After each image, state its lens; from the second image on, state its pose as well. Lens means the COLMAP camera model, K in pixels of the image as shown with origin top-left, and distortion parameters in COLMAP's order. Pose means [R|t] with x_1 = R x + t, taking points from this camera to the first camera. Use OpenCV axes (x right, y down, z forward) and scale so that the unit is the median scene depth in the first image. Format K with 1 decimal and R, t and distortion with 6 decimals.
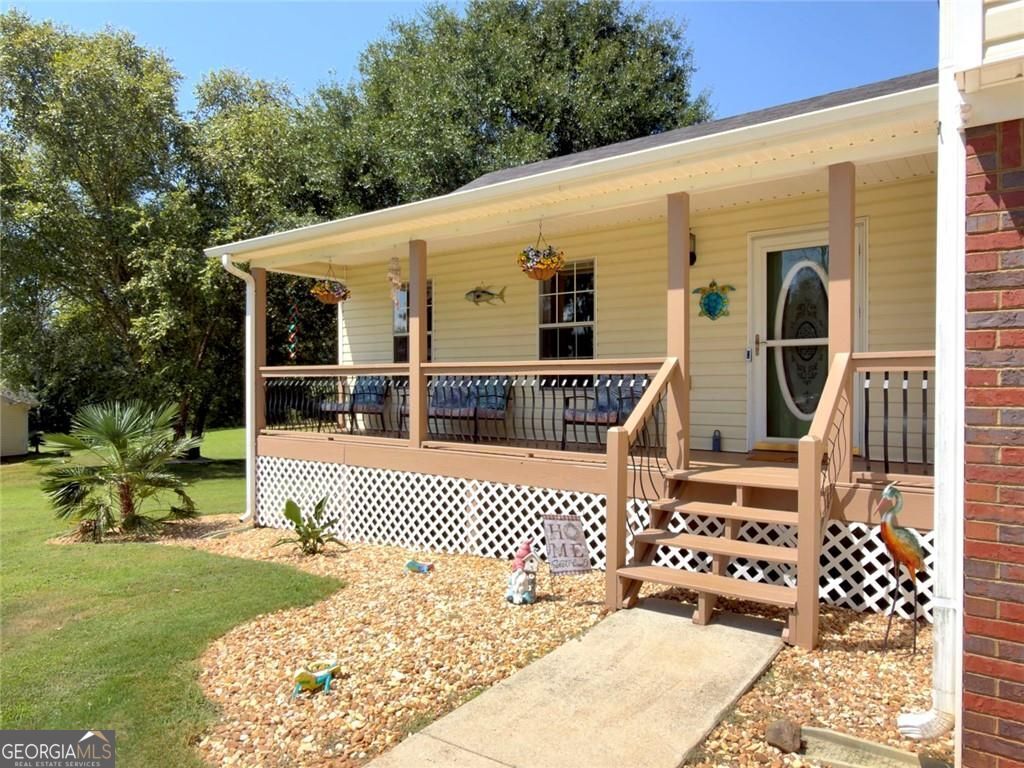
lens RADIAL K [[668.8, 0, 513.4], [0, 668.8, 387.8], [0, 0, 1]] dist [0.003251, -0.001016]
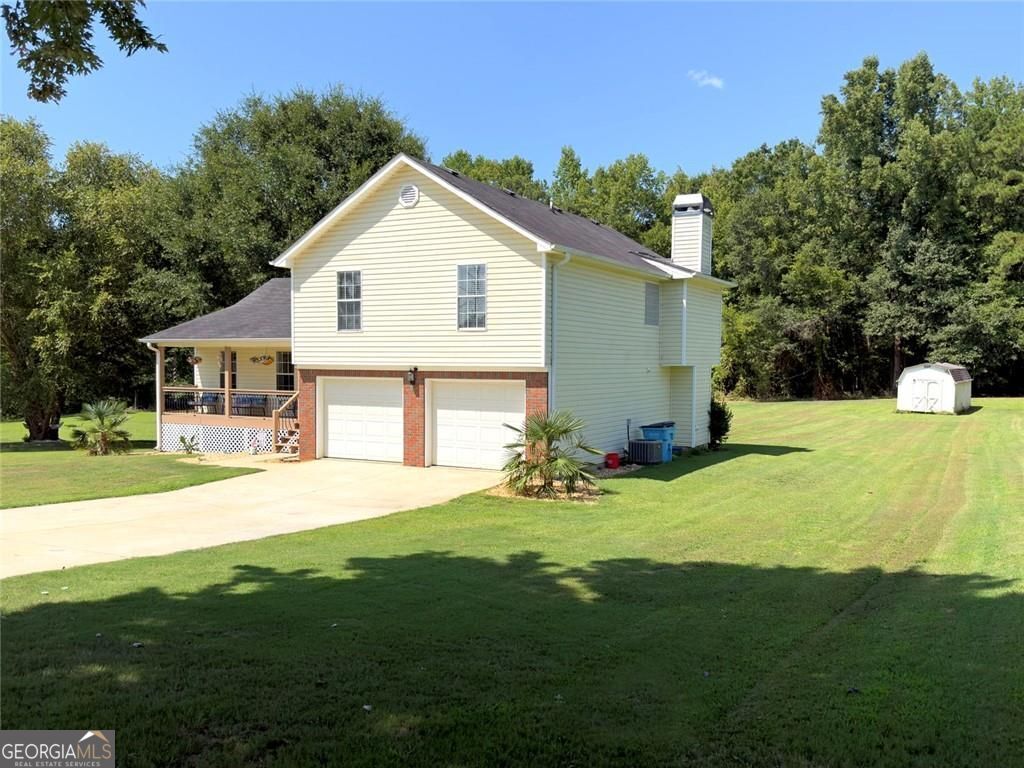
lens RADIAL K [[916.4, 0, 511.2], [0, 916.4, 394.4], [0, 0, 1]] dist [0.031193, -0.061692]
pose [[0.992294, 0.005145, 0.123800, 0.588889], [-0.008802, 0.999540, 0.029013, -0.140494], [-0.123594, -0.029879, 0.991883, -3.138742]]
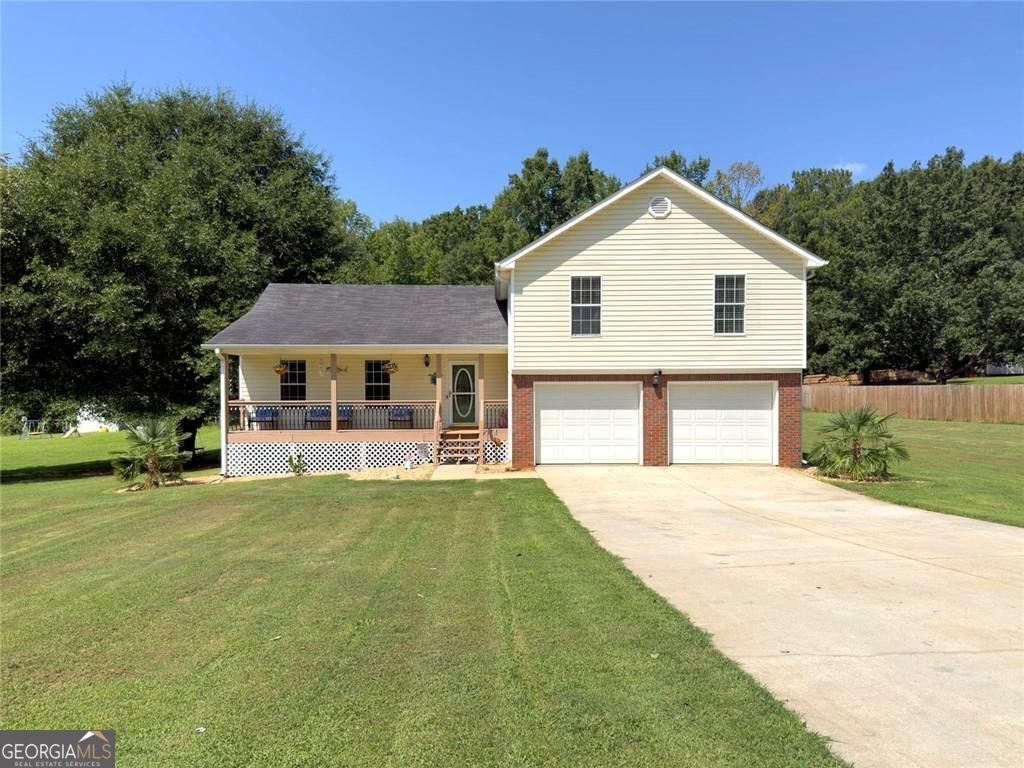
lens RADIAL K [[745.1, 0, 517.1], [0, 745.1, 389.1], [0, 0, 1]] dist [0.084339, -0.079985]
pose [[0.787929, -0.003460, 0.615756, -1.401431], [0.006232, 0.999978, -0.002356, -0.070444], [-0.615734, 0.005694, 0.787933, -1.780095]]
